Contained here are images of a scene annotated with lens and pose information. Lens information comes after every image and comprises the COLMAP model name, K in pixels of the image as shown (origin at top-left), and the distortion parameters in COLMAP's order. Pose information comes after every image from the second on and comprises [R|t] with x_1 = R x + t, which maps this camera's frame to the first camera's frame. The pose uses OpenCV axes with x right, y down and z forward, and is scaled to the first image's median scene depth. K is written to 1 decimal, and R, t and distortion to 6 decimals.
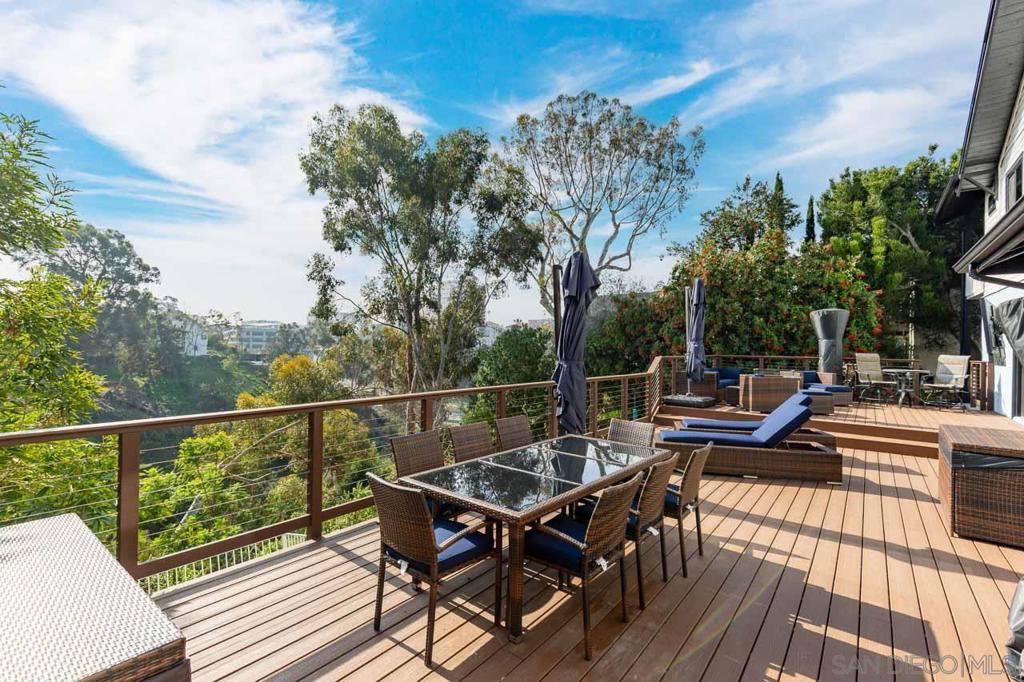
lens RADIAL K [[445.3, 0, 512.0], [0, 445.3, 341.0], [0, 0, 1]] dist [0.000647, 0.000476]
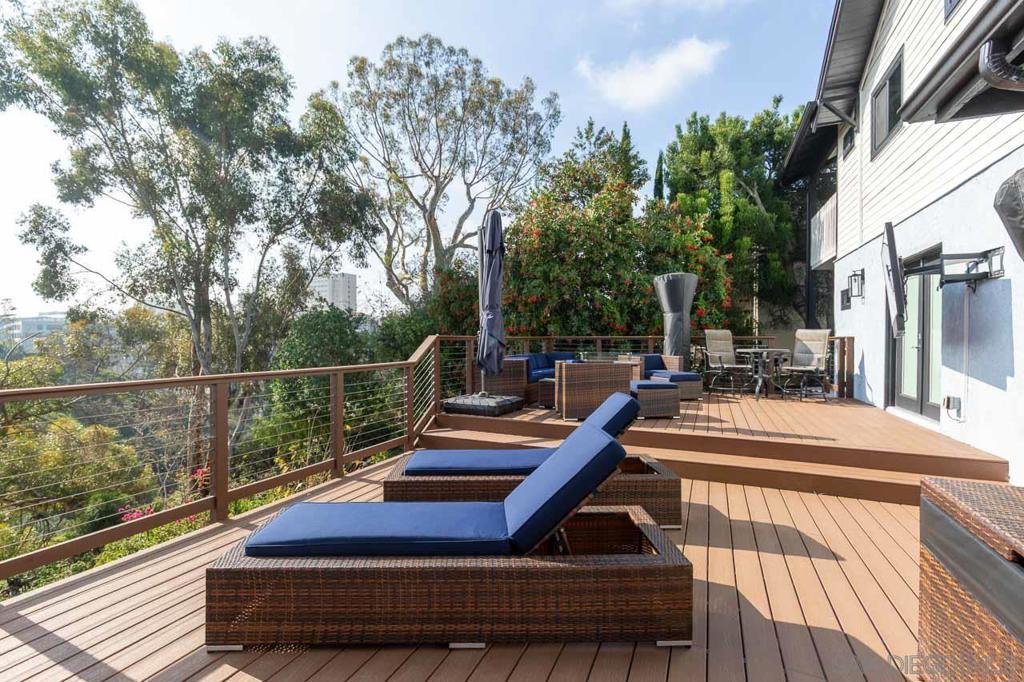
lens RADIAL K [[445.3, 0, 512.0], [0, 445.3, 341.0], [0, 0, 1]] dist [0.000647, 0.000476]
pose [[0.966885, -0.014491, 0.254801, 0.207441], [0.010485, 0.999799, 0.017076, 0.025115], [-0.254998, -0.013839, 0.966843, 0.280374]]
